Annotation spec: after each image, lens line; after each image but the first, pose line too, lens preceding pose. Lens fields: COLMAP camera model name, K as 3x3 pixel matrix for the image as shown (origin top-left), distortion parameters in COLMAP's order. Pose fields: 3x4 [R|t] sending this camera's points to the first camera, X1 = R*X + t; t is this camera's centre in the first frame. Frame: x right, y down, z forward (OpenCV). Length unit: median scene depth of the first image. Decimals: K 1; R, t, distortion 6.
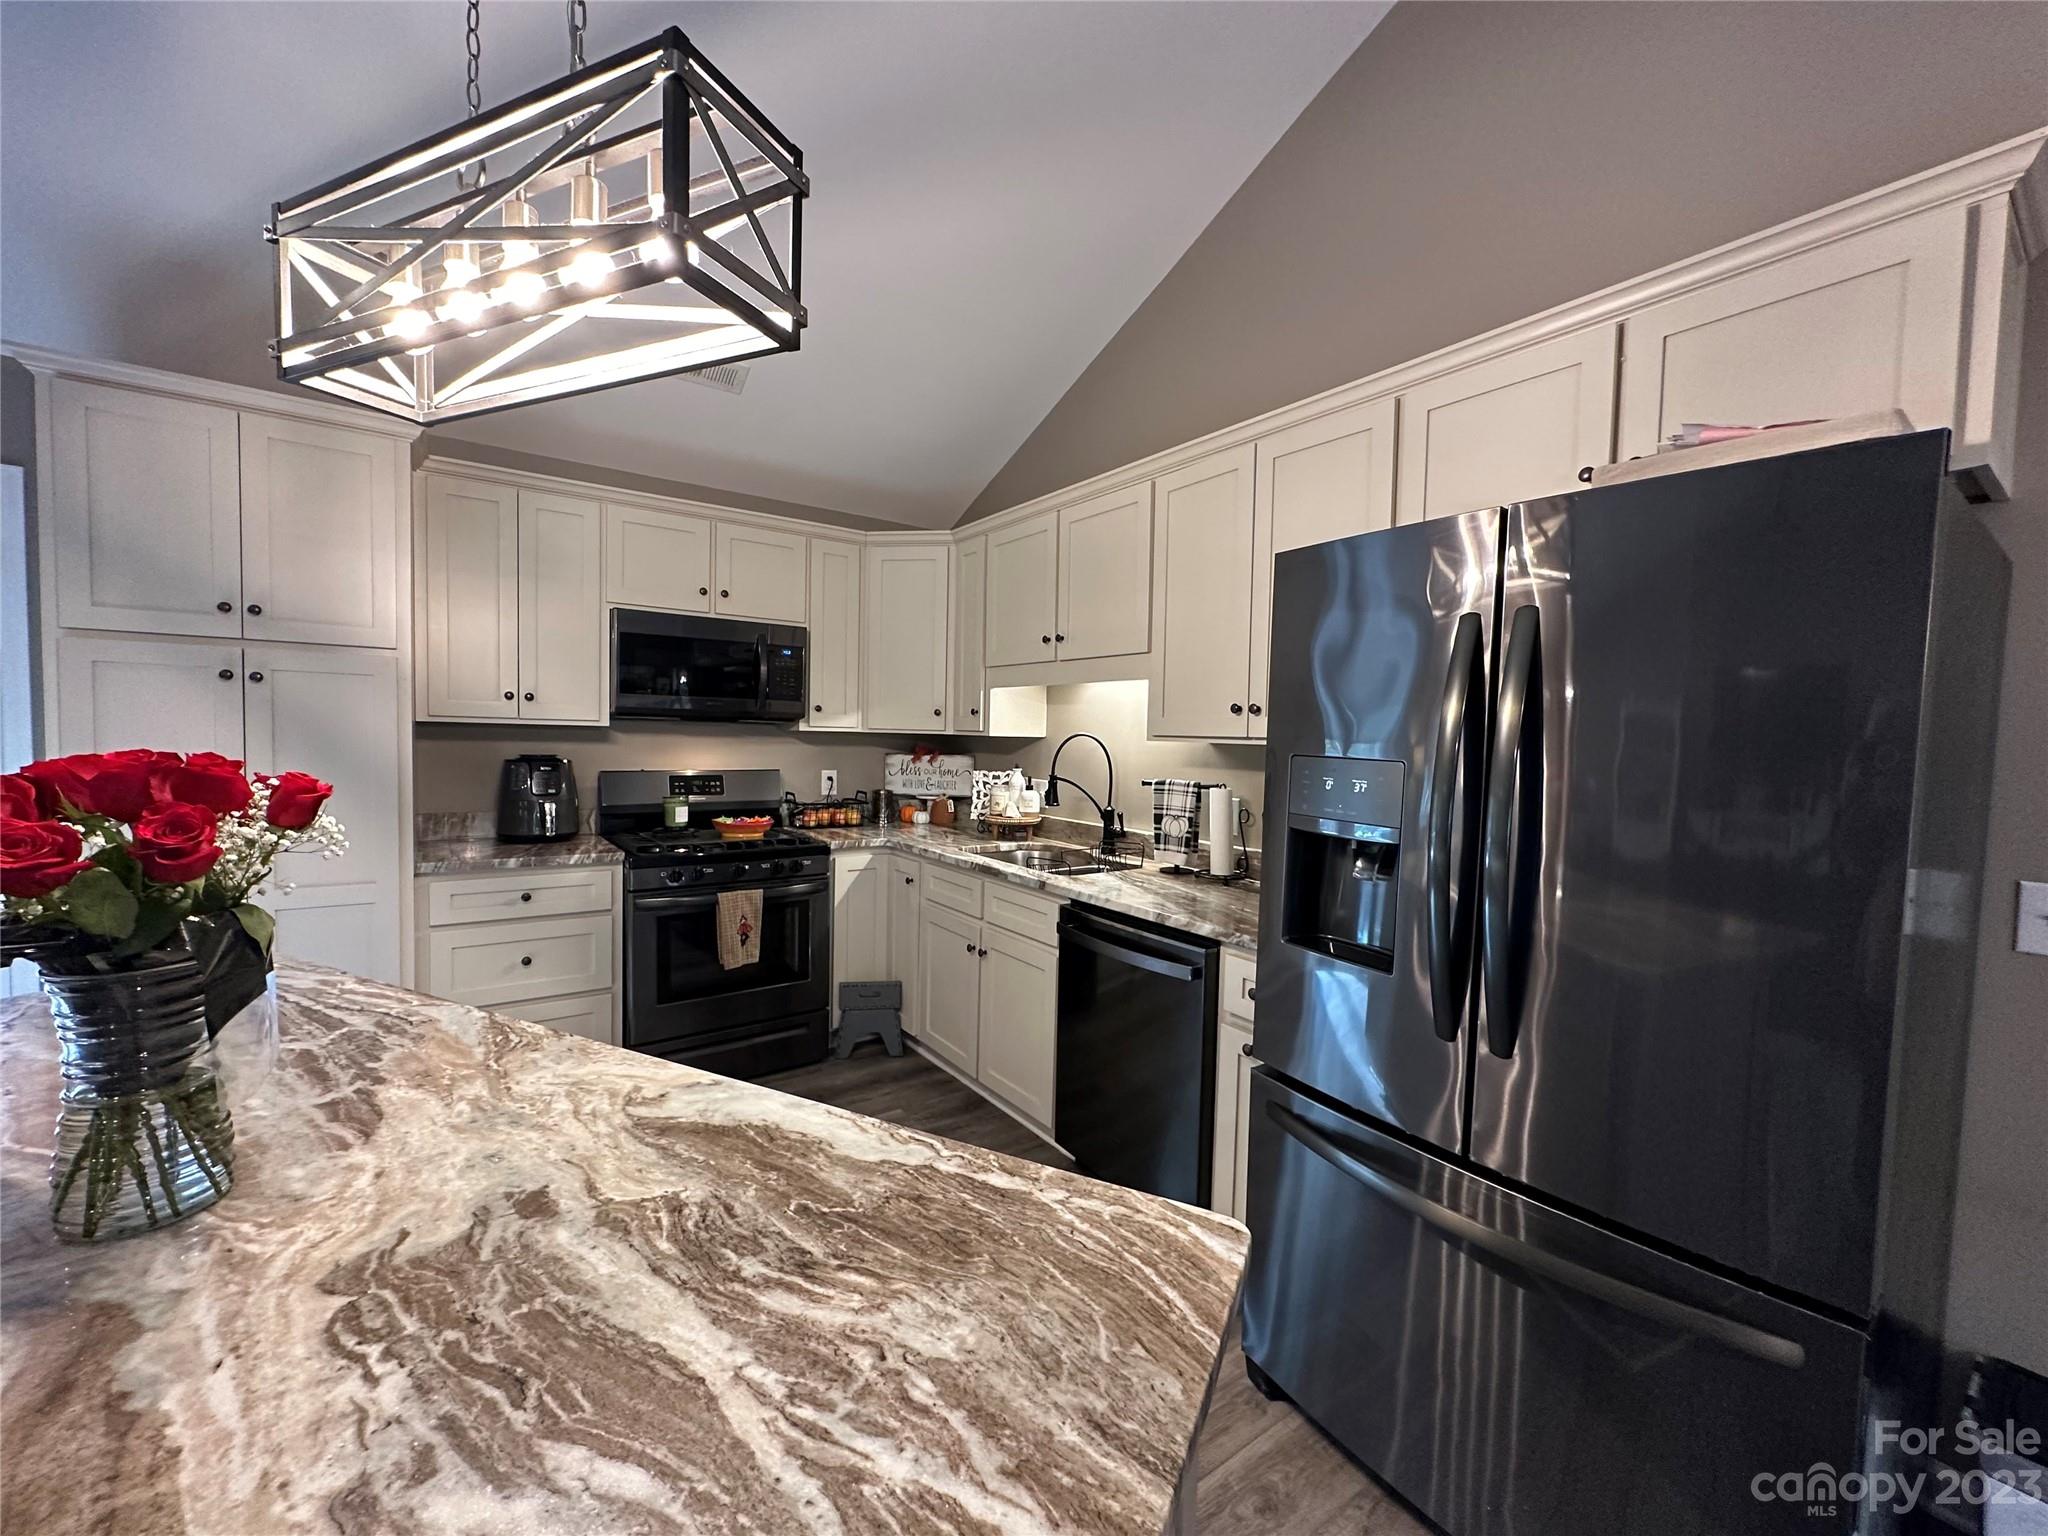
lens RADIAL K [[813.8, 0, 1024.3], [0, 813.8, 771.5], [0, 0, 1]] dist [-0.002535, 0.000497]
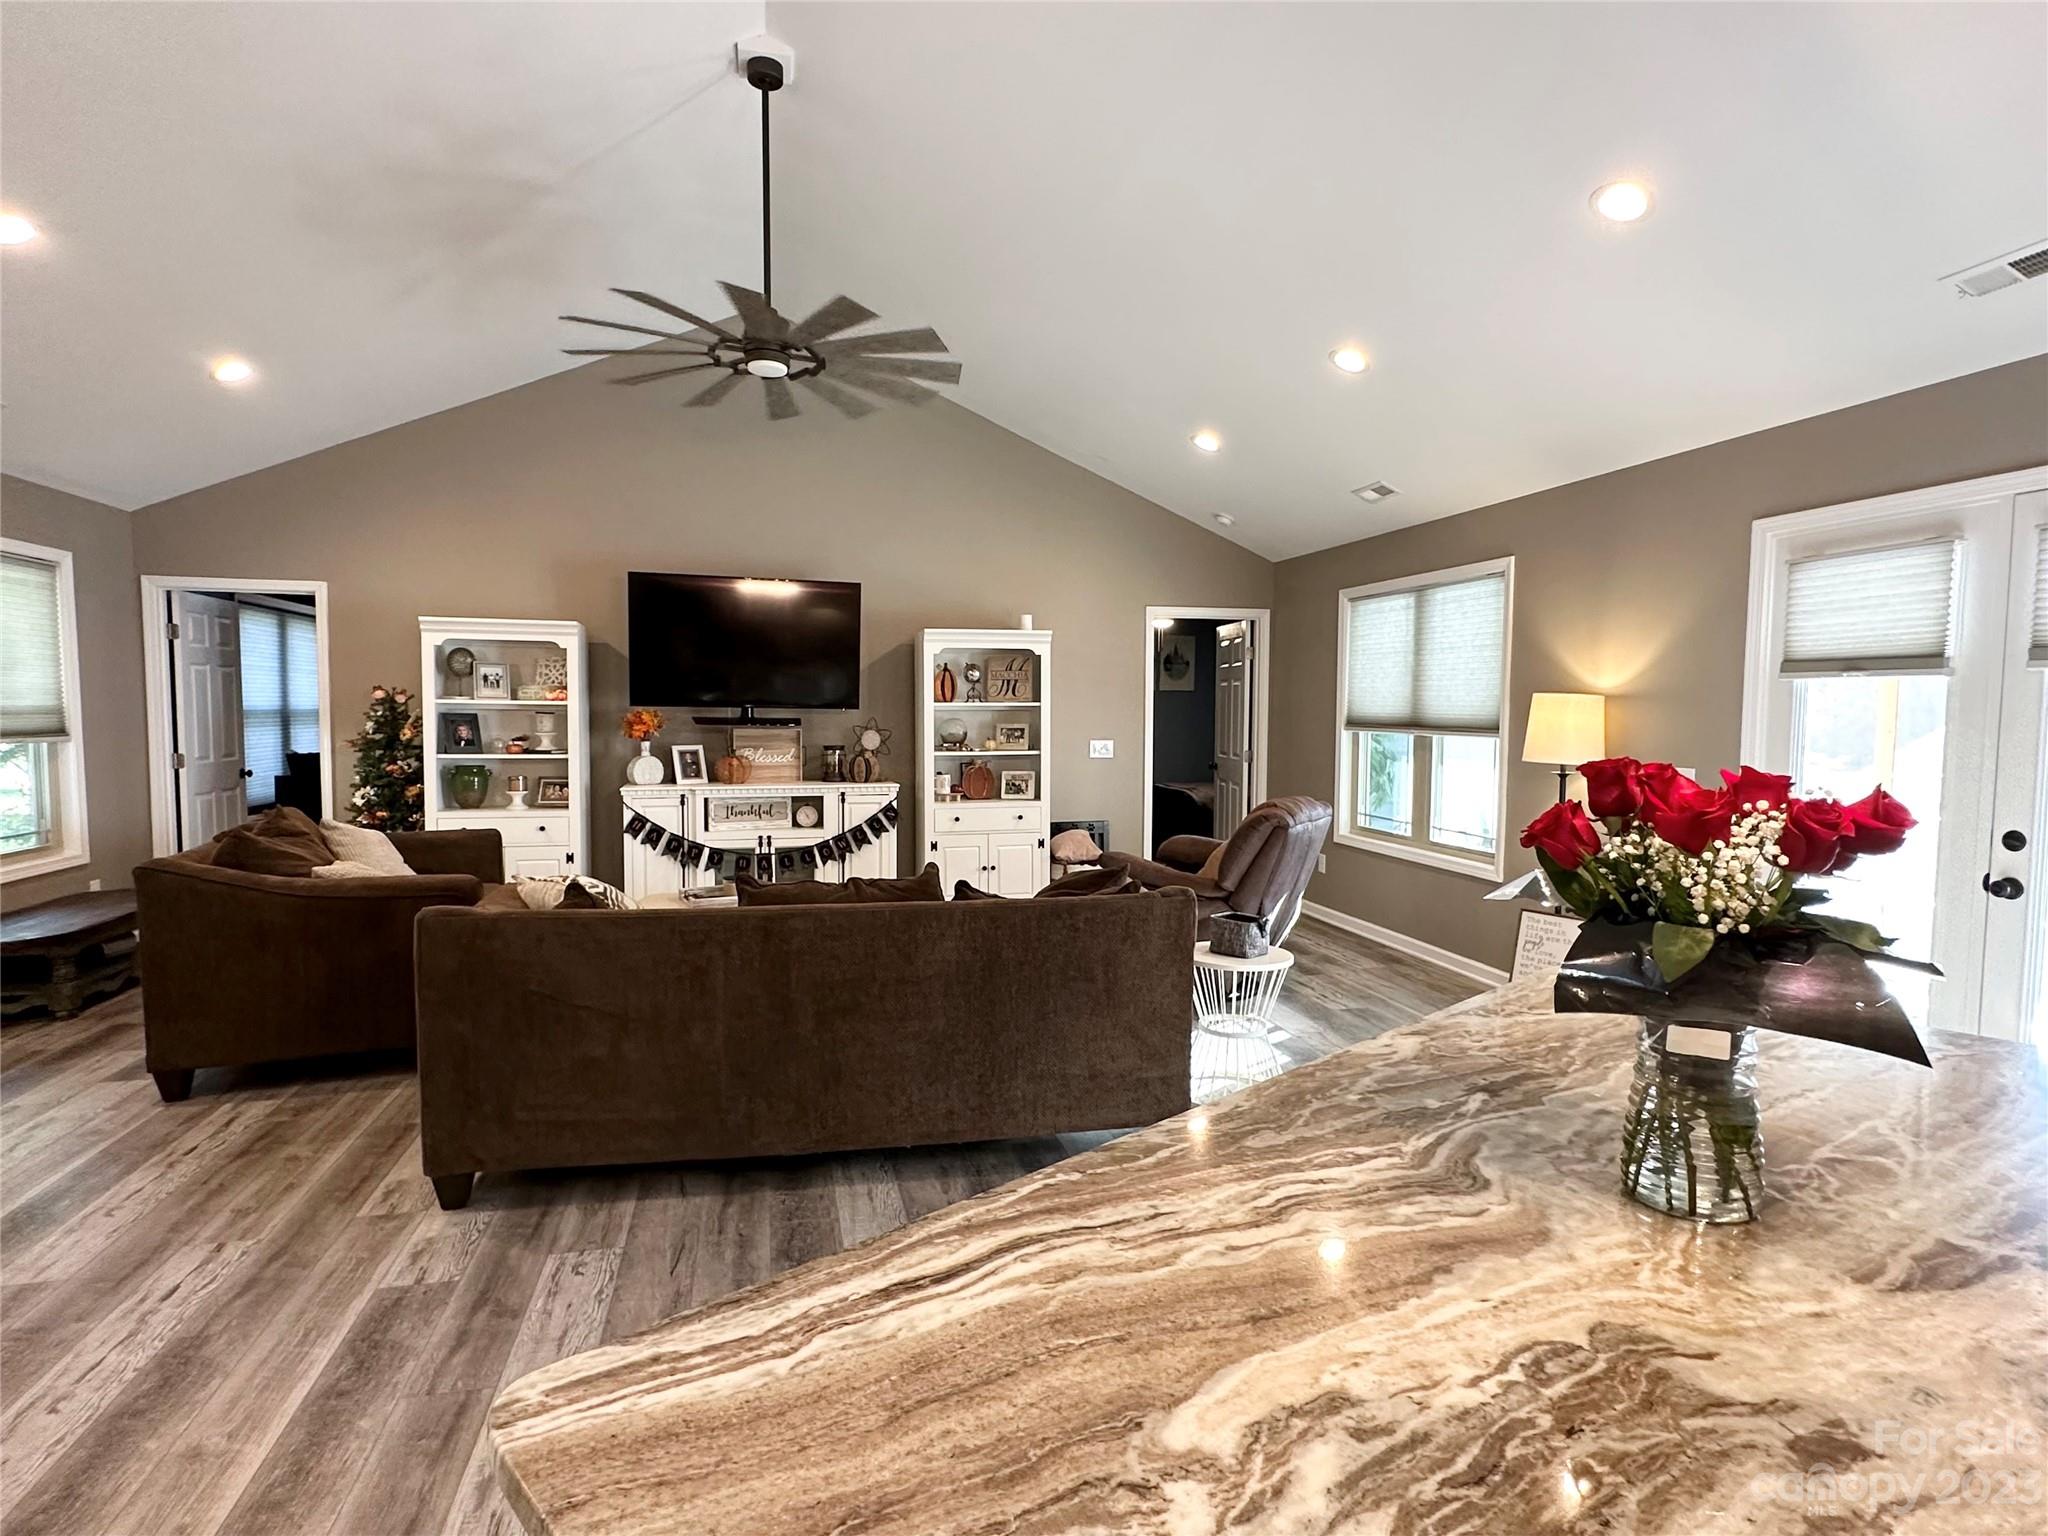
lens RADIAL K [[1065.3, 0, 1020.3], [0, 1065.3, 776.9], [0, 0, 1]] dist [-0.004256, 0.001662]
pose [[-0.377926, 0.033099, -0.925244, 0.125503], [-0.064916, 0.995954, 0.062145, -0.009162], [0.923557, 0.083550, -0.374248, 0.189163]]
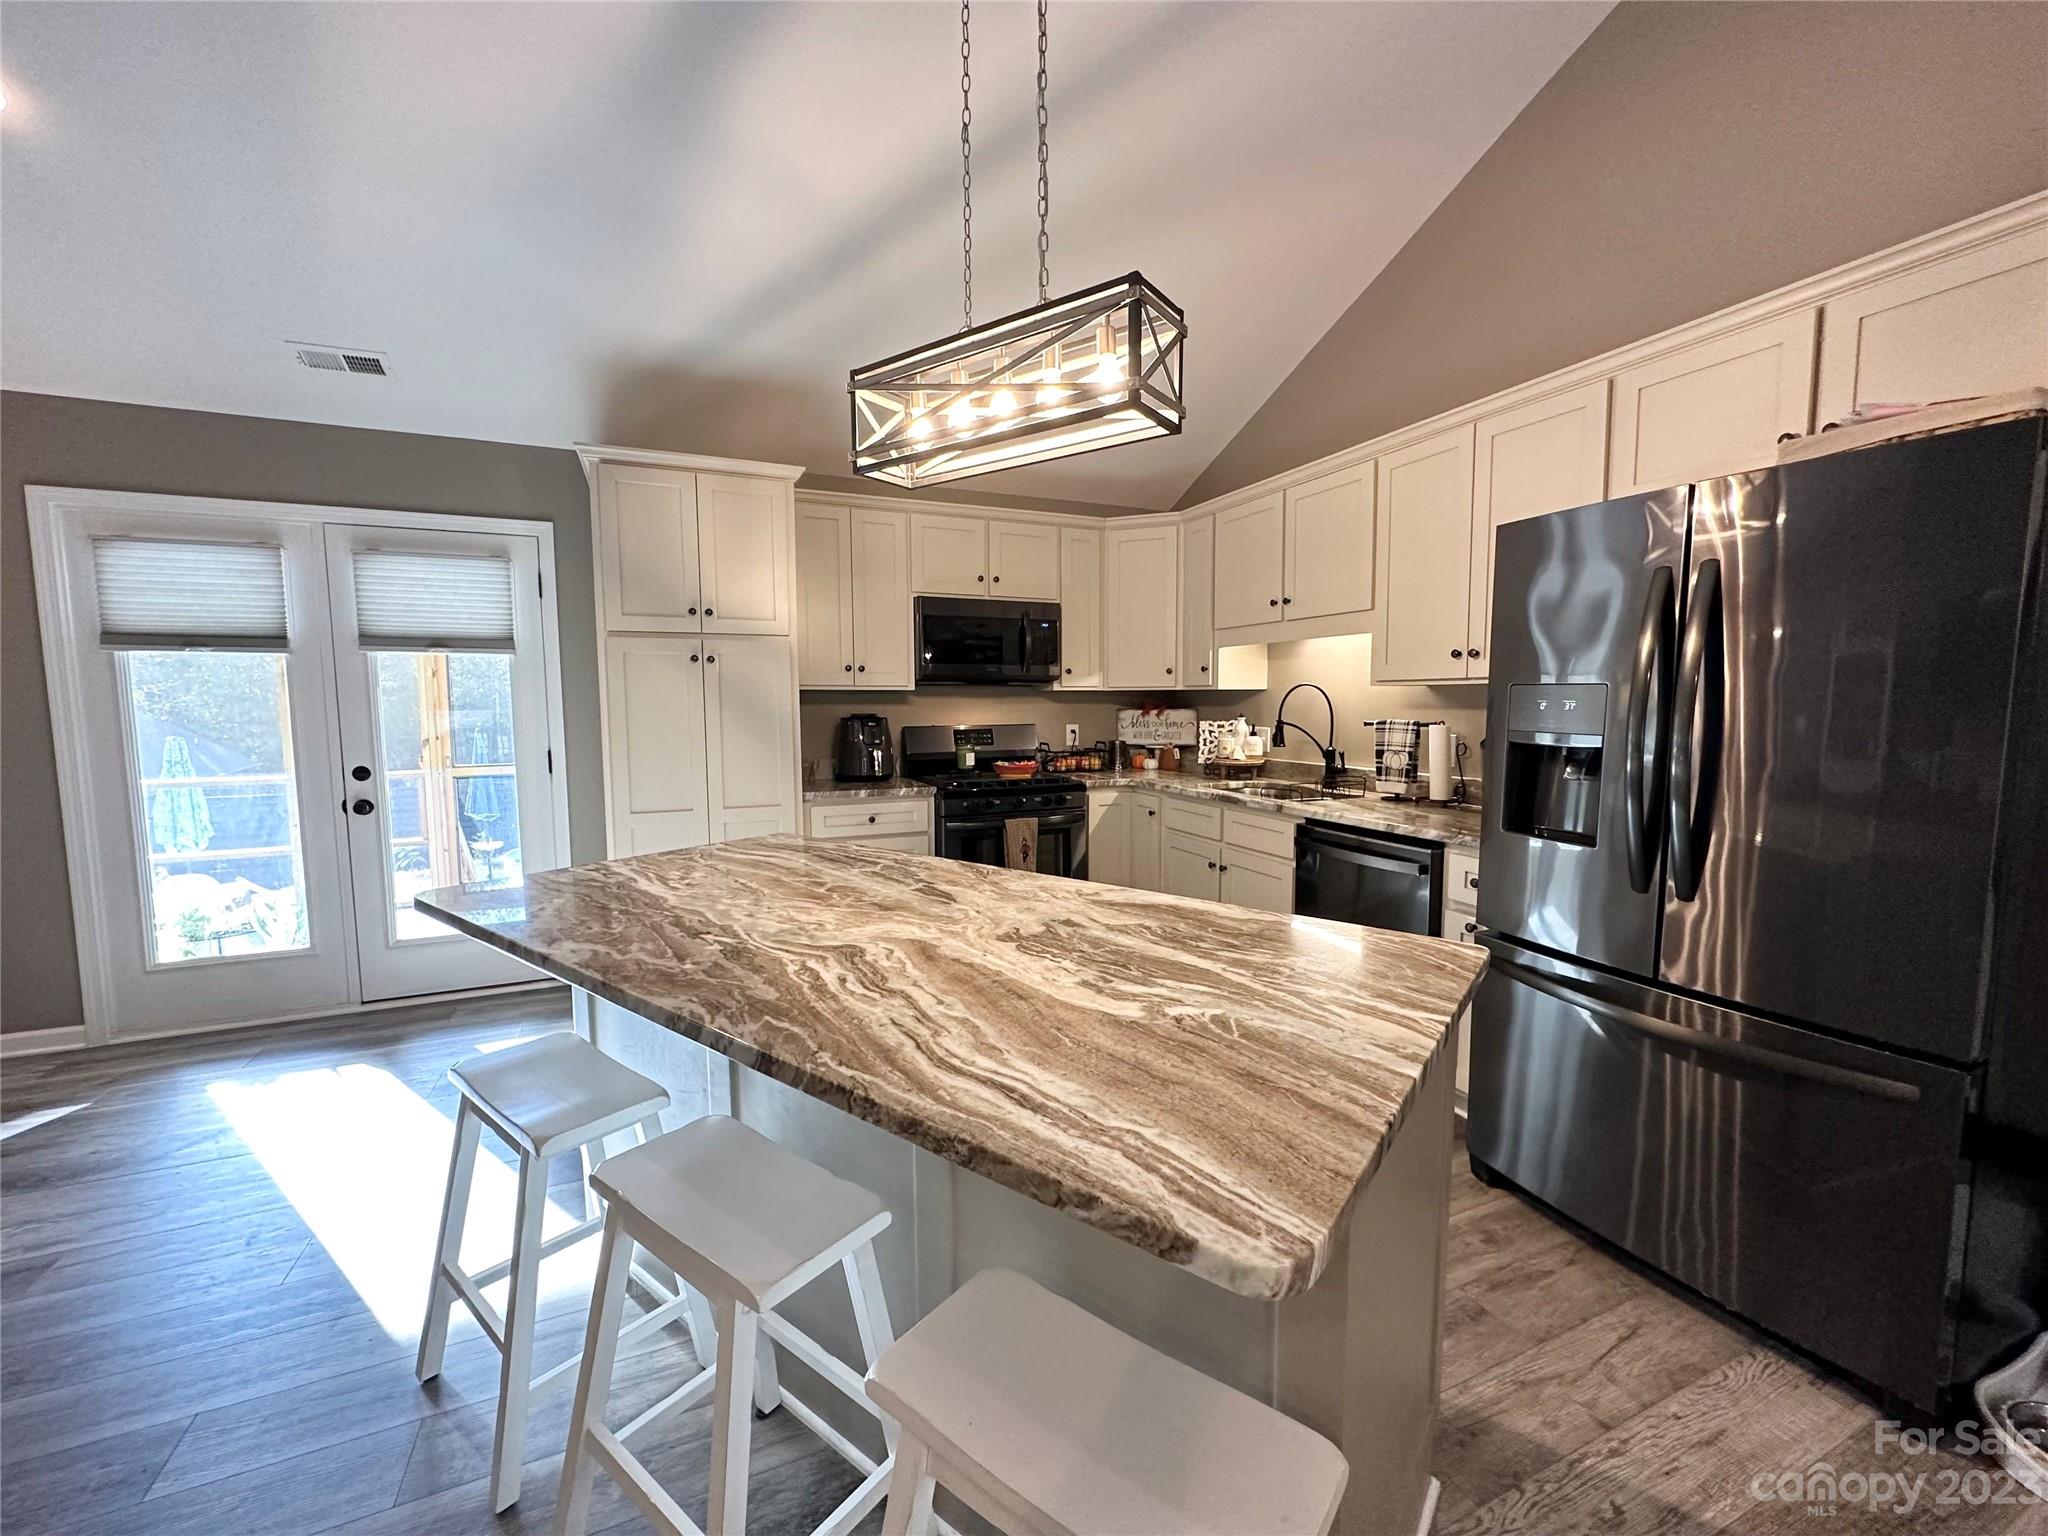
lens RADIAL K [[813.8, 0, 1024.2], [0, 813.8, 770.7], [0, 0, 1]] dist [-0.002535, 0.000497]
pose [[0.977404, -0.010795, -0.211103, -0.086894], [0.018739, 0.999188, 0.035666, 0.031728], [0.210546, -0.038816, 0.976813, -0.238830]]
